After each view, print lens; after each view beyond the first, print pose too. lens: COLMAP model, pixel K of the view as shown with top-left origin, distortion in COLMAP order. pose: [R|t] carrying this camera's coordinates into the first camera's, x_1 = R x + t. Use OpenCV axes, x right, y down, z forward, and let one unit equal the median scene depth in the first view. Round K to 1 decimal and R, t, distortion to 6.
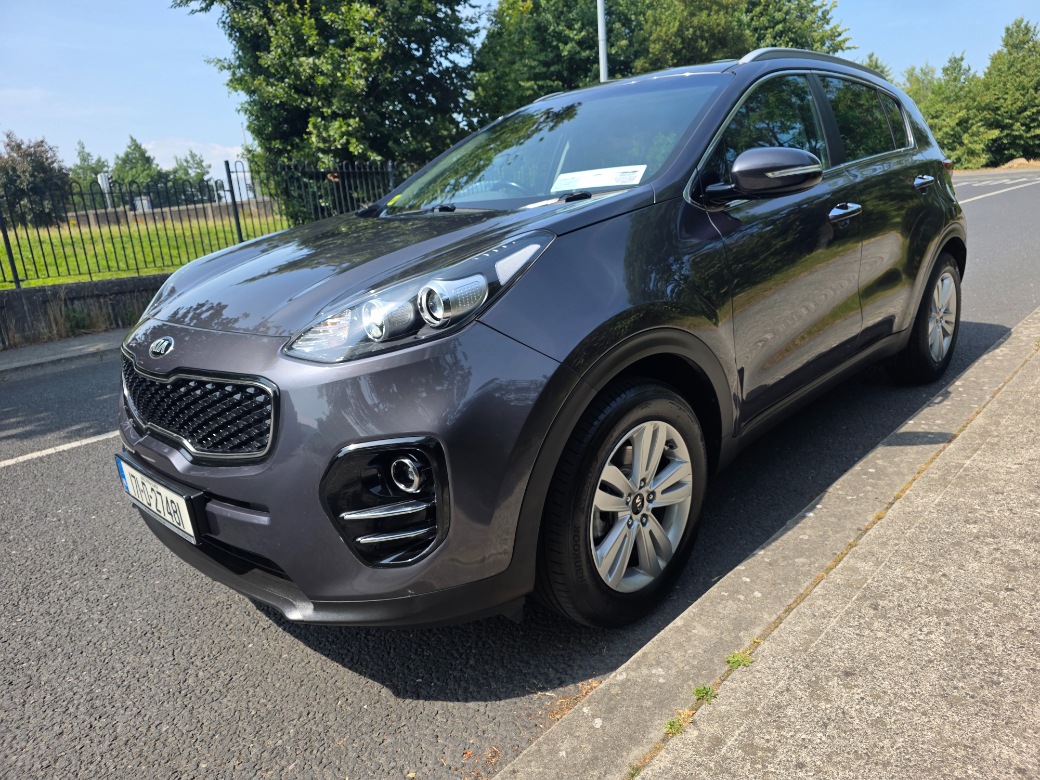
lens RADIAL K [[707.2, 0, 518.9], [0, 707.2, 390.0], [0, 0, 1]] dist [0.002153, 0.000771]
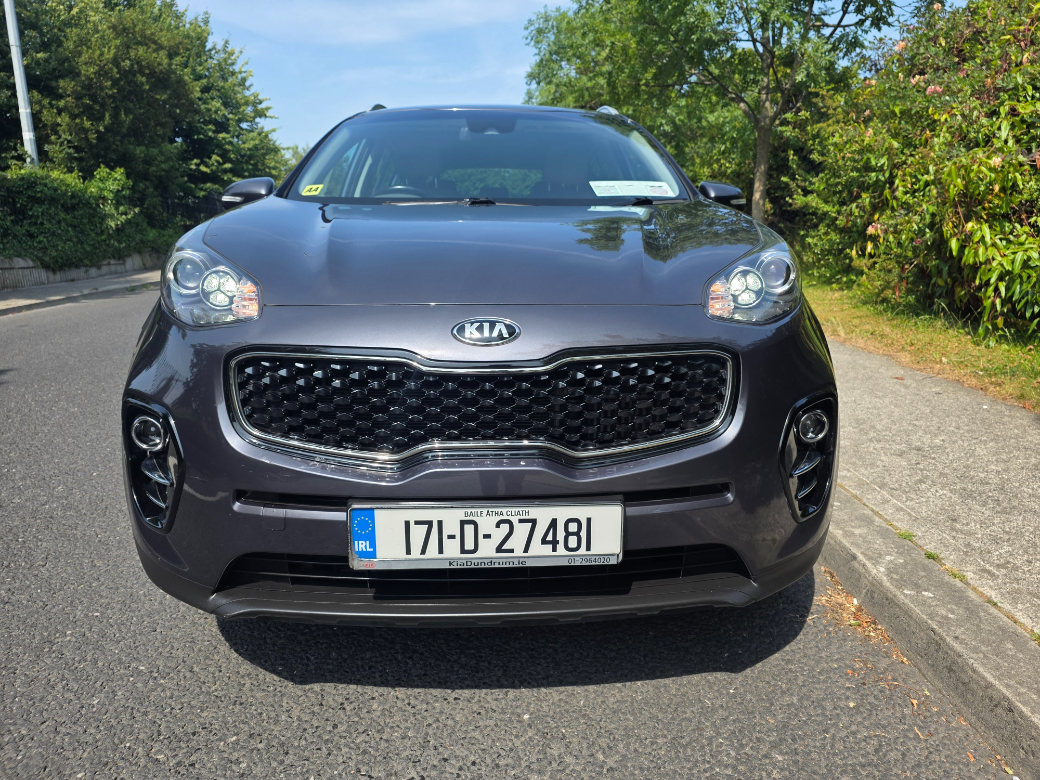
lens RADIAL K [[707.2, 0, 519.0], [0, 707.2, 388.0], [0, 0, 1]] dist [0.002153, 0.000771]
pose [[0.676915, -0.072623, 0.732470, -0.117760], [0.133553, 0.990721, -0.025195, 0.002459], [-0.723844, 0.114878, 0.680333, 0.054792]]
